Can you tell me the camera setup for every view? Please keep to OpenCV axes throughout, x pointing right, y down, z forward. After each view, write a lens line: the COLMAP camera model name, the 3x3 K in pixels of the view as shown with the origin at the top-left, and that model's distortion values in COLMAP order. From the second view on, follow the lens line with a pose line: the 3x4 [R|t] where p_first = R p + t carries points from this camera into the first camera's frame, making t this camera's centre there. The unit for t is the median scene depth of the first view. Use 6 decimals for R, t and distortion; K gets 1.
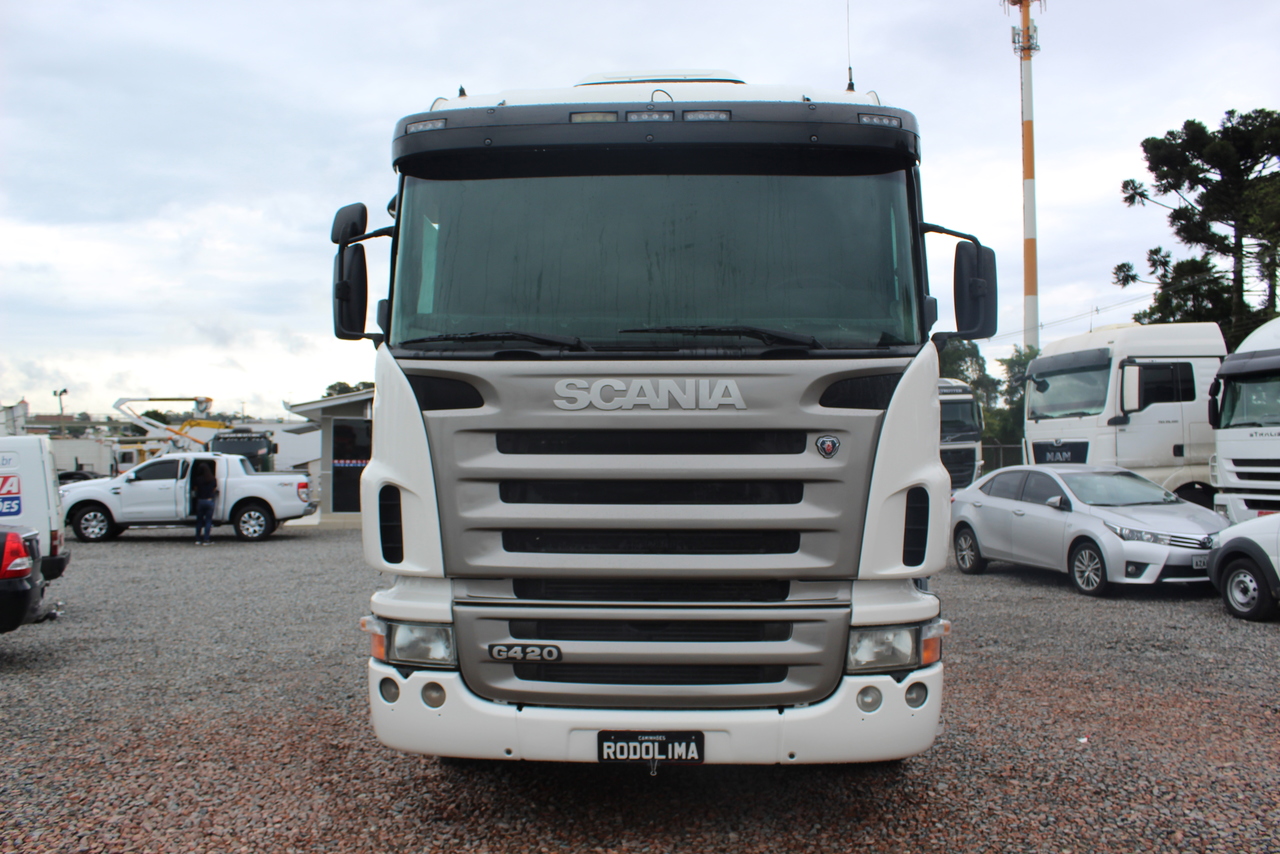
lens RADIAL K [[1079.3, 0, 642.2], [0, 1079.3, 420.8], [0, 0, 1]] dist [-0.170265, 0.162744]
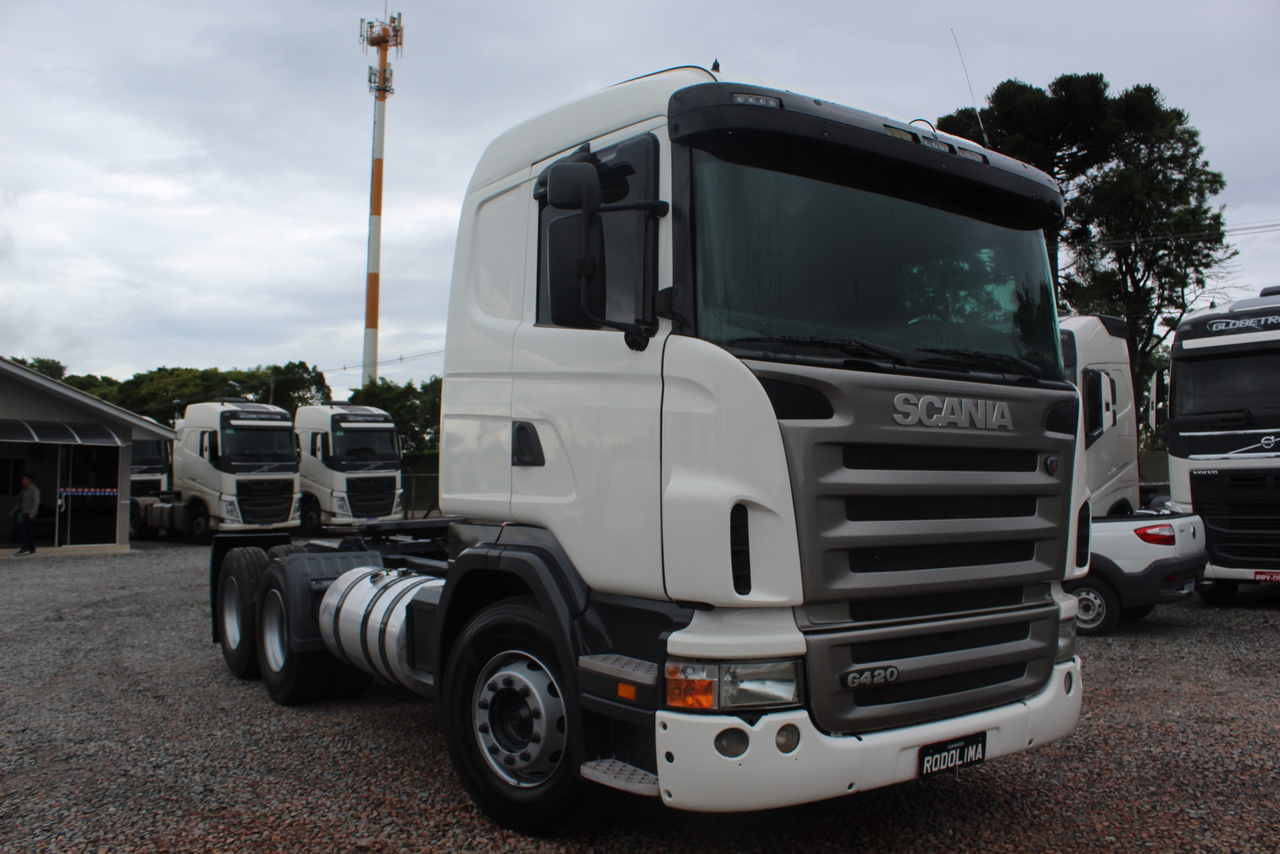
lens RADIAL K [[1079.3, 0, 642.2], [0, 1079.3, 420.8], [0, 0, 1]] dist [-0.170265, 0.162744]
pose [[0.786185, 0.041586, 0.616591, -0.854476], [-0.024296, 0.999042, -0.036401, 0.027610], [-0.617513, 0.013637, 0.786442, 0.373684]]
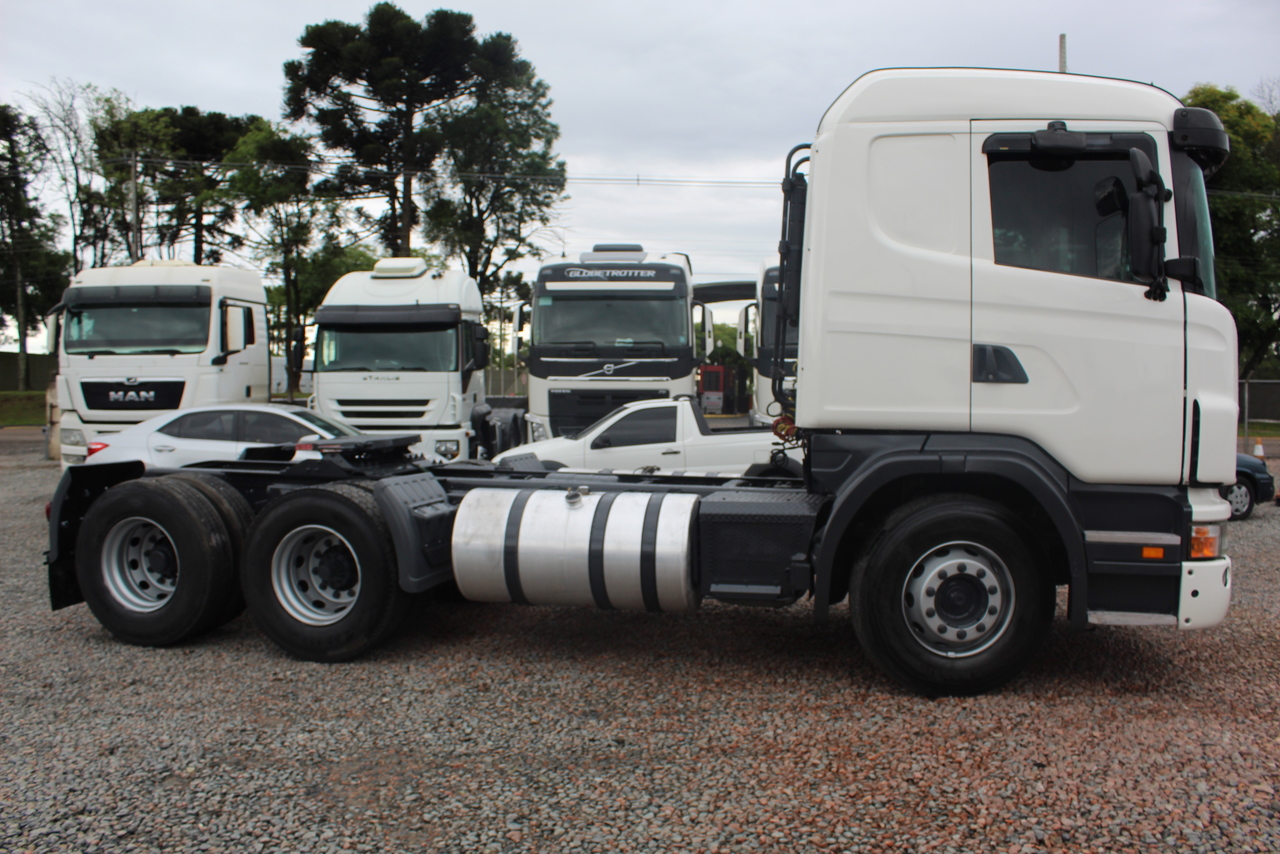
lens RADIAL K [[1079.3, 0, 642.2], [0, 1079.3, 420.8], [0, 0, 1]] dist [-0.170265, 0.162744]
pose [[0.192215, -0.012660, 0.981271, -1.596387], [-0.039648, 0.999000, 0.020655, 0.071913], [-0.980552, -0.042875, 0.191521, 1.466169]]
